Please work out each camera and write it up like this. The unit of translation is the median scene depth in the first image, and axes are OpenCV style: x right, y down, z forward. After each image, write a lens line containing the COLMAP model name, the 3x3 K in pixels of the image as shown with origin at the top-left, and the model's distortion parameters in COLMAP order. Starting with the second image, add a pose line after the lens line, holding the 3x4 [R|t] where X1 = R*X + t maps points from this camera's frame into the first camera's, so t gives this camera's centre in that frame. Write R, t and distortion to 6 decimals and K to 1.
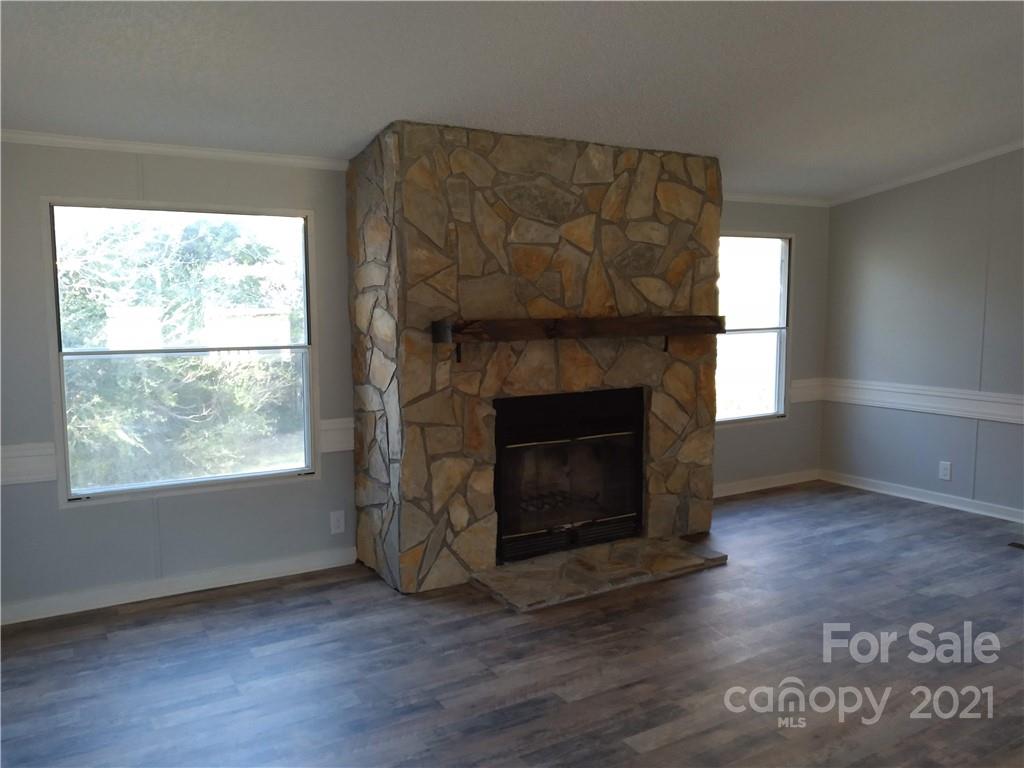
lens RADIAL K [[821.6, 0, 521.5], [0, 821.6, 383.2], [0, 0, 1]] dist [0.114937, -0.198297]
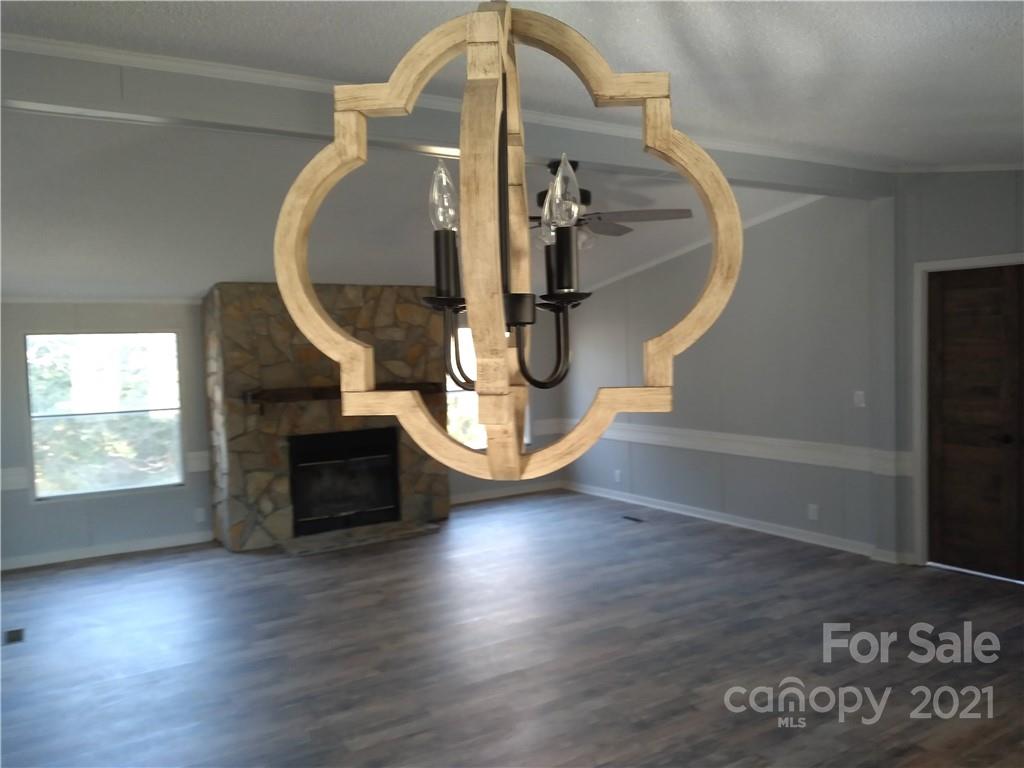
lens RADIAL K [[821.6, 0, 521.5], [0, 821.6, 383.2], [0, 0, 1]] dist [0.114937, -0.198297]
pose [[0.999432, -0.026532, 0.020759, 0.405350], [0.027728, 0.997837, -0.059604, 0.024743], [-0.019132, 0.060146, 0.998006, -0.702036]]
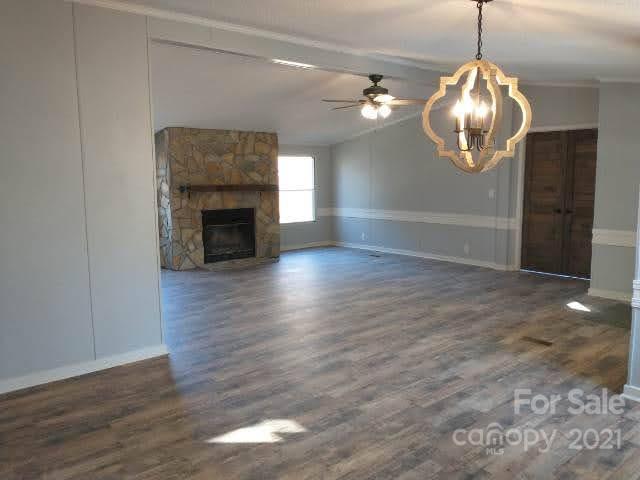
lens RADIAL K [[513.5, 0, 326.0], [0, 513.5, 239.5], [0, 0, 1]] dist [0.114937, -0.198297]
pose [[0.989119, -0.023264, 0.145266, 0.147868], [0.020602, 0.999592, 0.019806, 0.099771], [-0.145668, -0.016598, 0.989194, -1.046294]]
